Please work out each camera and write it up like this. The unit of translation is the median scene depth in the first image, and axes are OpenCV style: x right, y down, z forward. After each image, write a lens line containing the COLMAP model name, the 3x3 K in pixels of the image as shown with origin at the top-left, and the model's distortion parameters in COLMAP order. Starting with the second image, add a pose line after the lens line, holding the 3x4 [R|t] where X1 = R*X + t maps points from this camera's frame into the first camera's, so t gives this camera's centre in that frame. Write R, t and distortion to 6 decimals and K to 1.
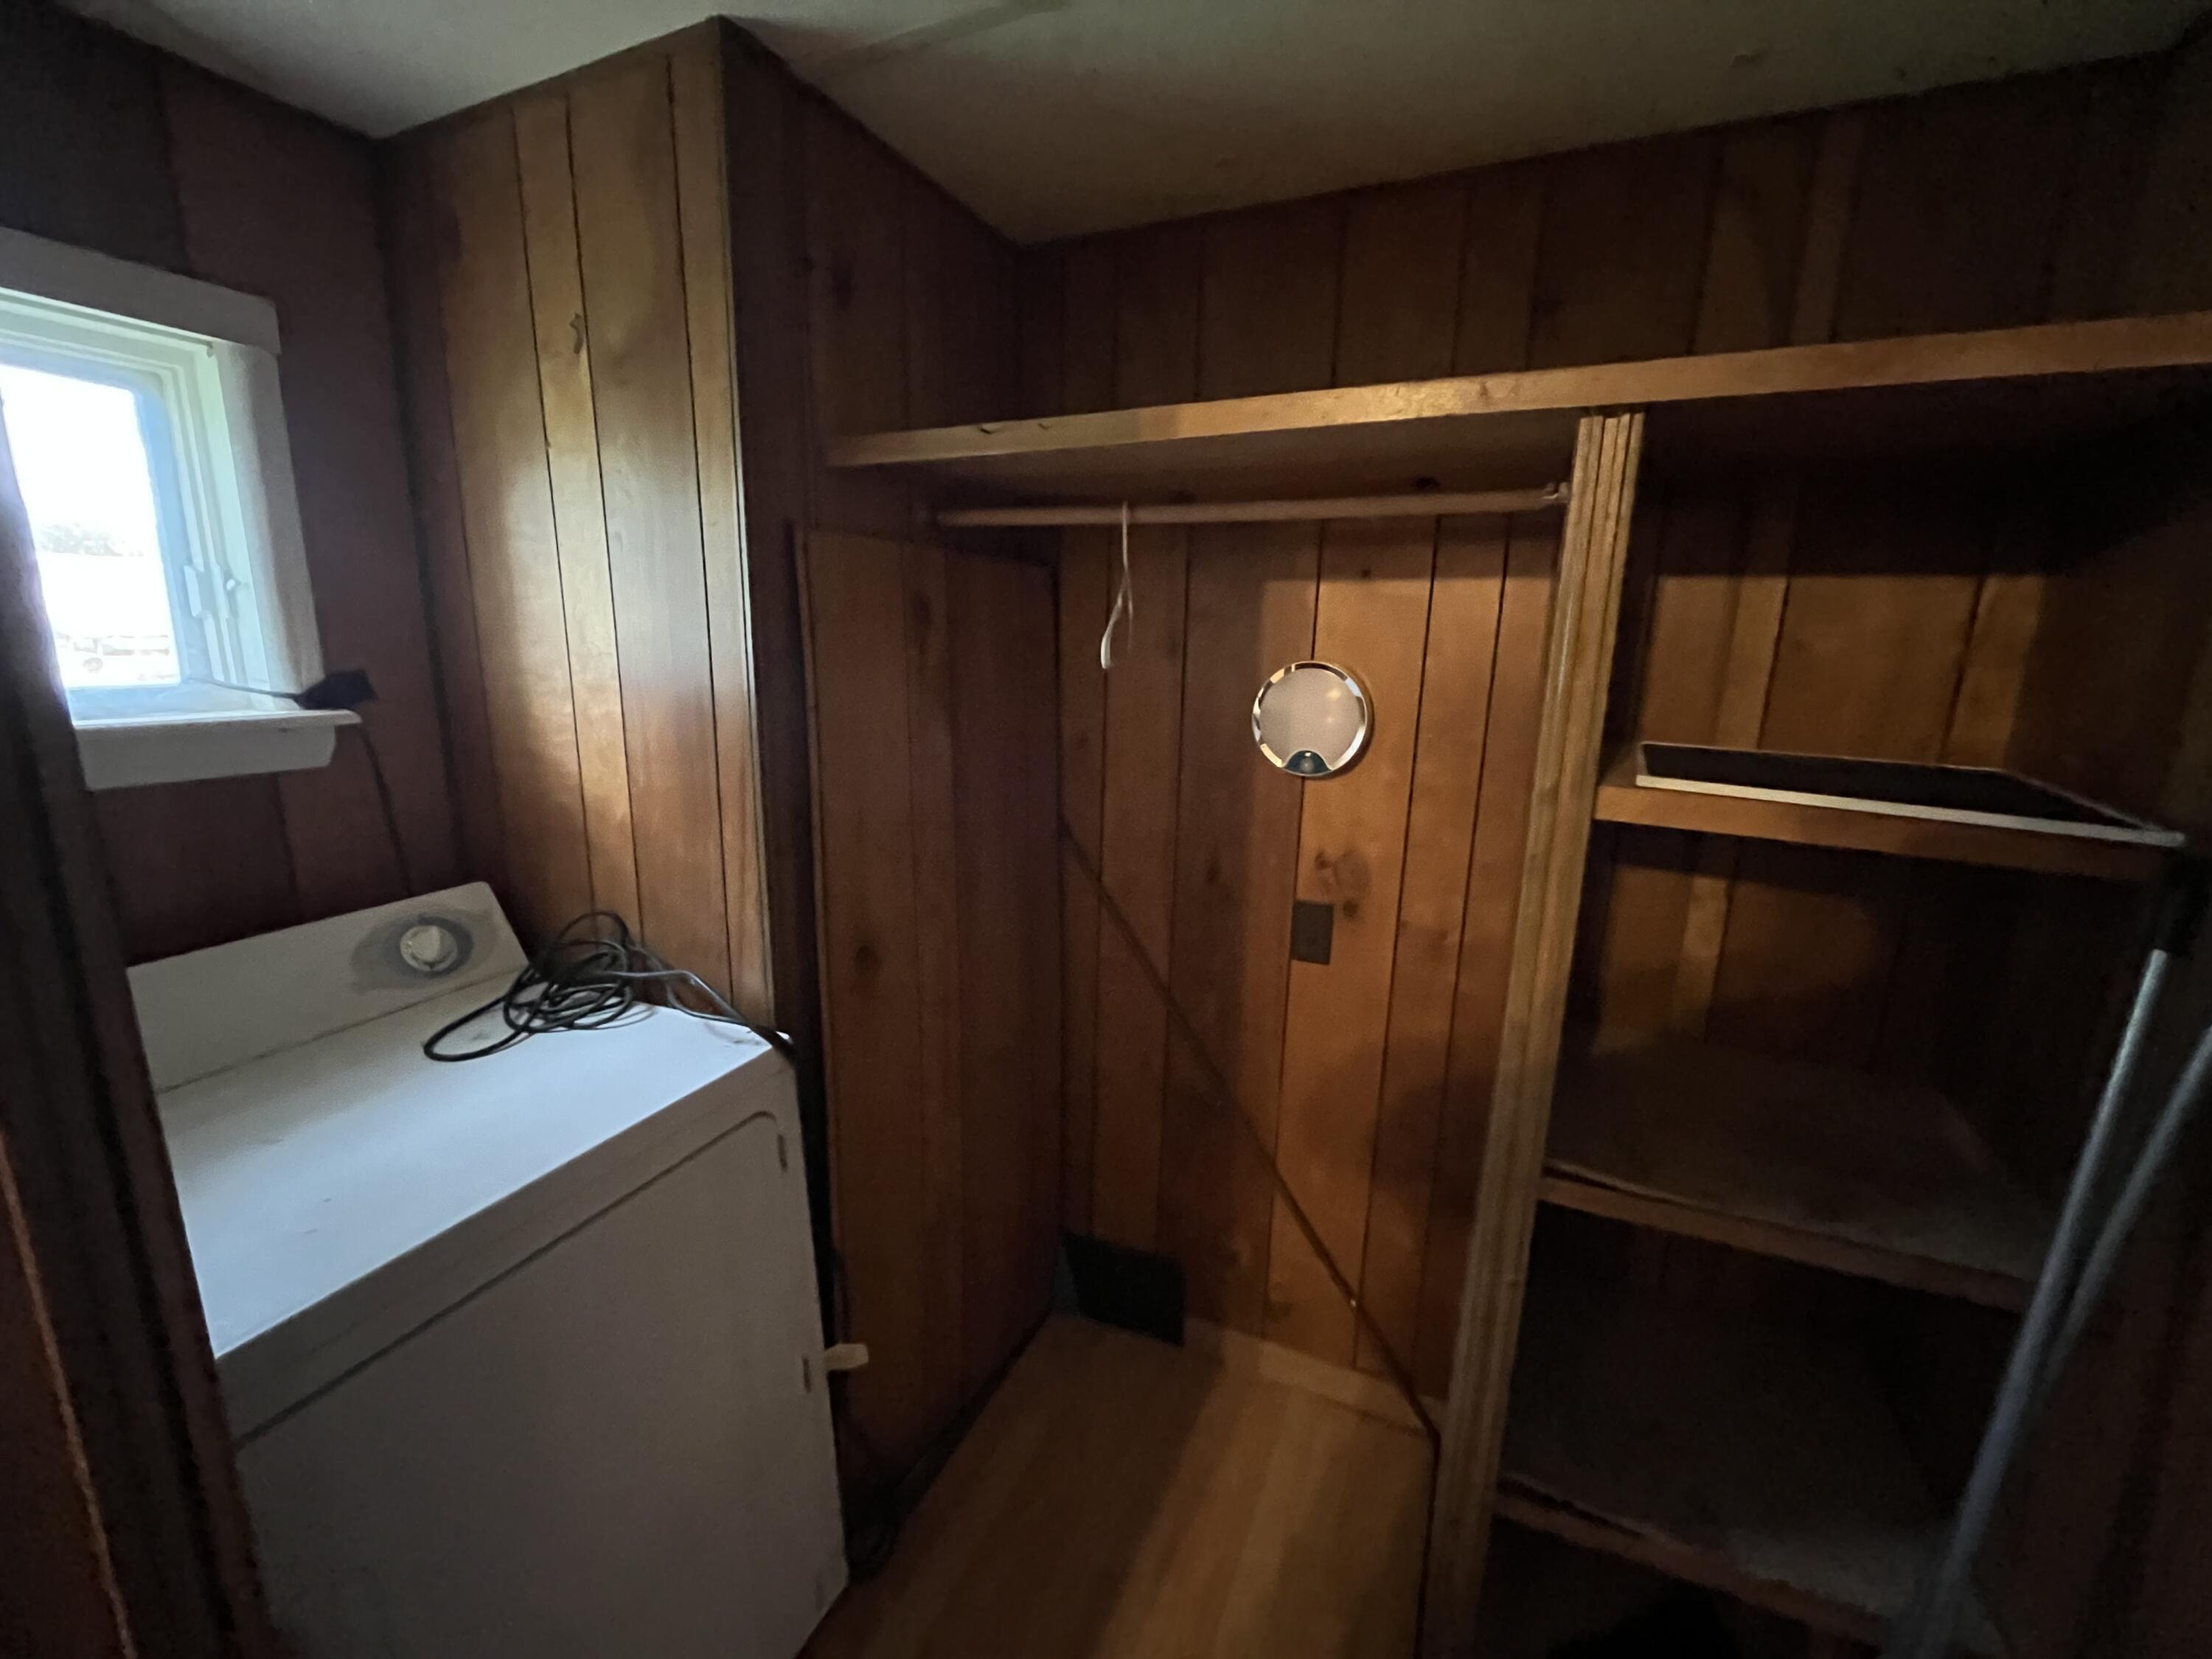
lens RADIAL K [[895.4, 0, 1102.2], [0, 895.4, 824.4], [0, 0, 1]] dist [-0.000470, -0.000127]
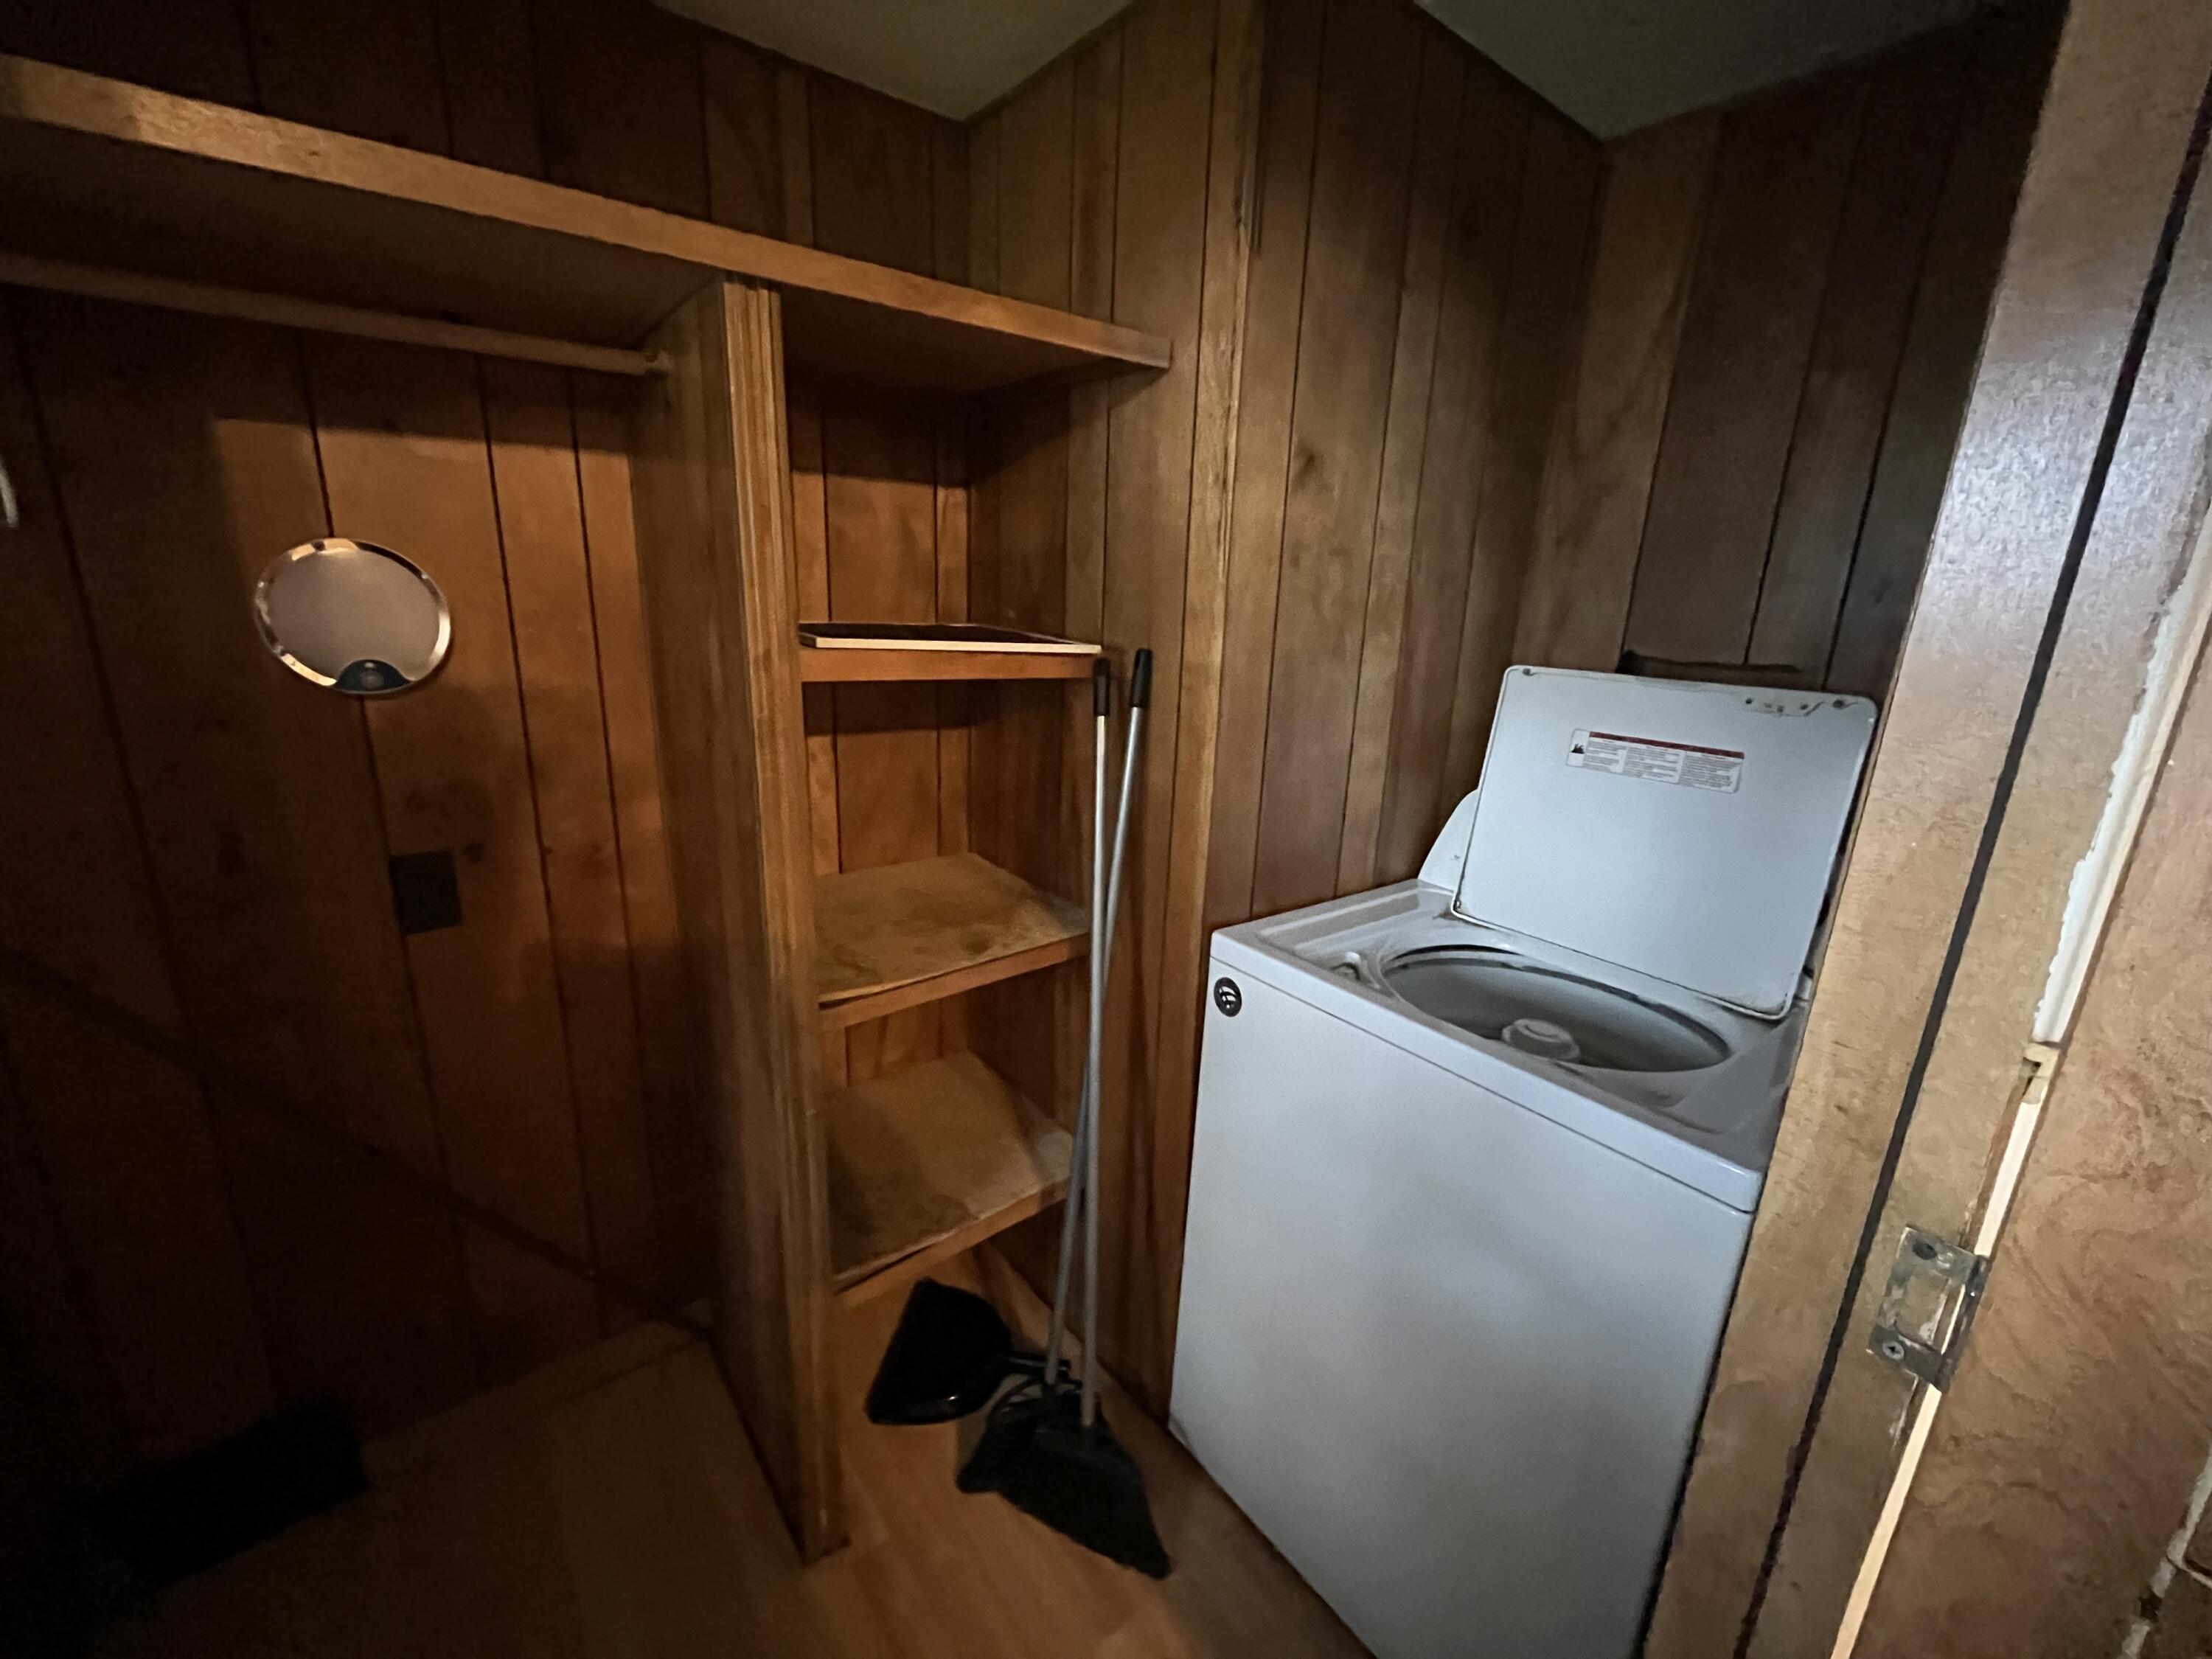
lens RADIAL K [[895.4, 0, 1102.2], [0, 895.4, 824.4], [0, 0, 1]] dist [-0.000470, -0.000127]
pose [[0.457024, -0.236927, 0.857318, -0.201864], [0.162623, 0.969881, 0.181342, 0.020156], [-0.874461, 0.056542, 0.481788, 0.122222]]
